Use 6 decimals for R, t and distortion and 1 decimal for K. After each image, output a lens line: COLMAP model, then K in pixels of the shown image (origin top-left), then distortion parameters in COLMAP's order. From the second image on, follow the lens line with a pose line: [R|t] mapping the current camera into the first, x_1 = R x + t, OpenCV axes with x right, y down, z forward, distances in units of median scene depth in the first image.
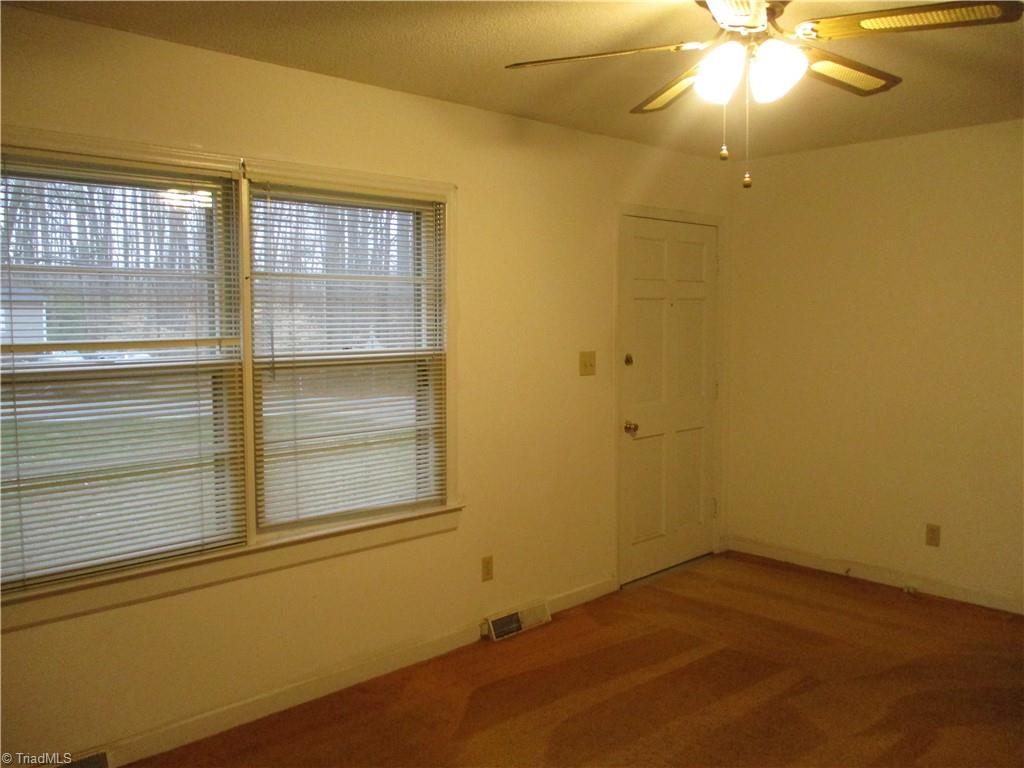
lens RADIAL K [[912.5, 0, 512.0], [0, 912.5, 410.5], [0, 0, 1]] dist [0.061850, 0.000348]
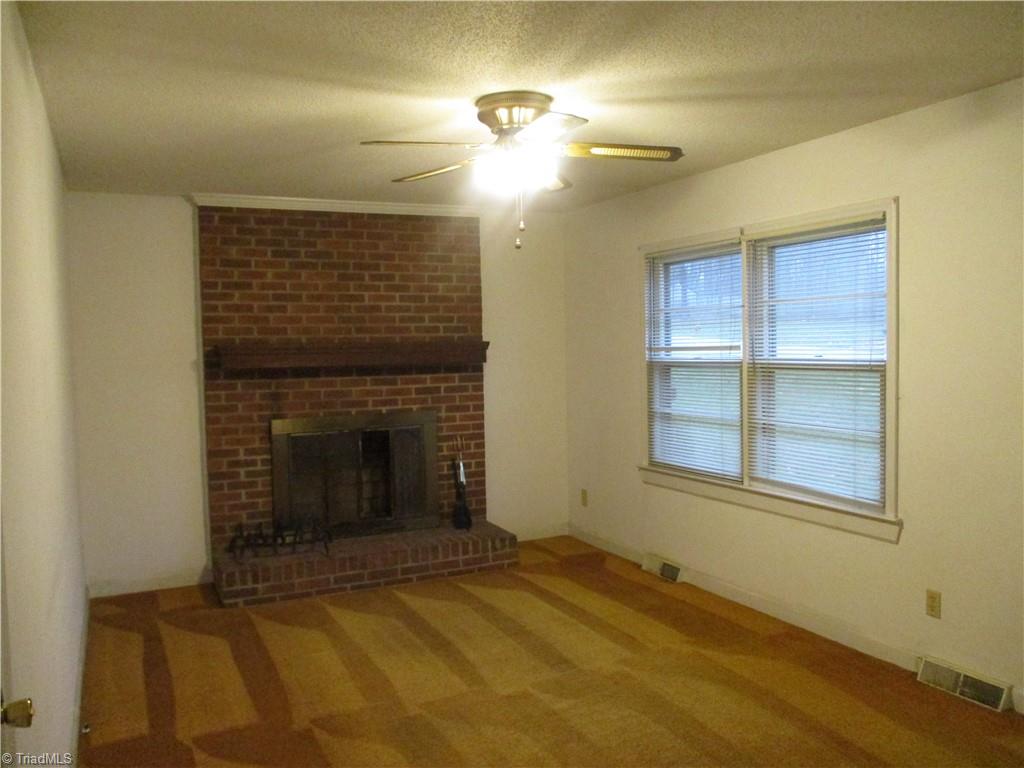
lens RADIAL K [[856.0, 0, 508.1], [0, 856.0, 393.0], [0, 0, 1]] dist [-0.019790, -0.002844]
pose [[-0.331271, 0.078675, -0.940250, 1.113870], [-0.066719, 0.992070, 0.106517, -0.121507], [0.941174, 0.098019, -0.323395, 1.063957]]
